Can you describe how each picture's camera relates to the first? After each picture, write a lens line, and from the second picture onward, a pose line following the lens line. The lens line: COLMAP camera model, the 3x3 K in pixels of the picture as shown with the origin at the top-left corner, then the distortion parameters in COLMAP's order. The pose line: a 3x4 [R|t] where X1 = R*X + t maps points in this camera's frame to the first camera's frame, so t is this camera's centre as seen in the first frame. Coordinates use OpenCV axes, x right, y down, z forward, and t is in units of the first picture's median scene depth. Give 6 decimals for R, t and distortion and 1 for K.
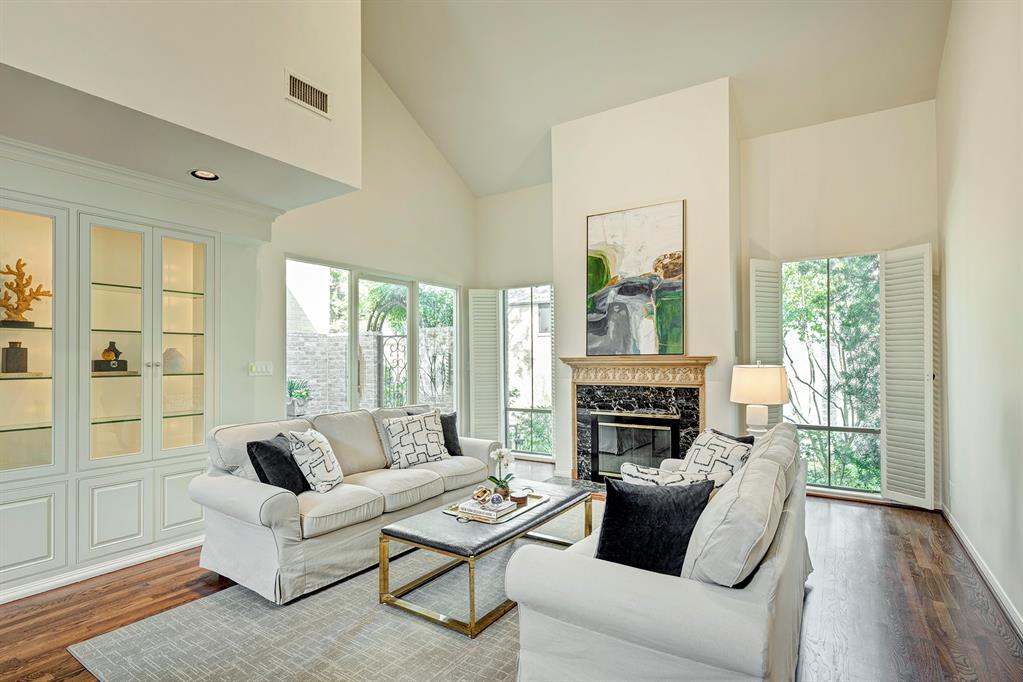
lens RADIAL K [[498.6, 0, 514.8], [0, 498.6, 356.2], [0, 0, 1]] dist [0.001003, 0.000350]
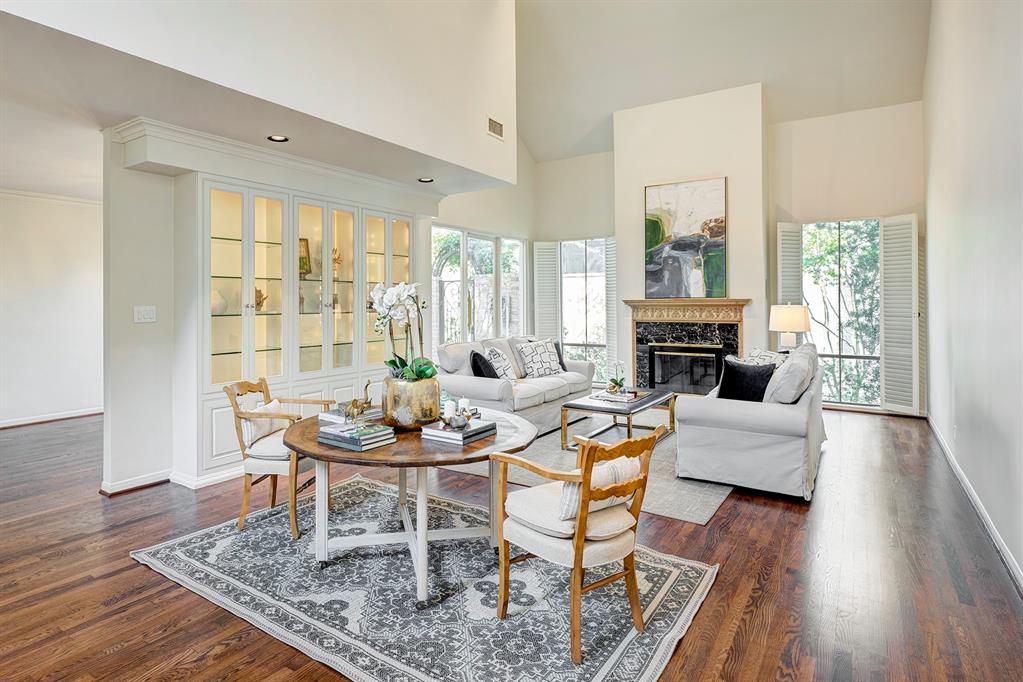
lens RADIAL K [[531.8, 0, 505.1], [0, 531.8, 299.1], [0, 0, 1]] dist [0.003156, 0.000427]
pose [[0.999987, -0.000156, -0.005126, -0.209381], [0.000160, 1.000000, 0.000713, -0.000490], [0.005126, -0.000714, 0.999987, -0.350568]]
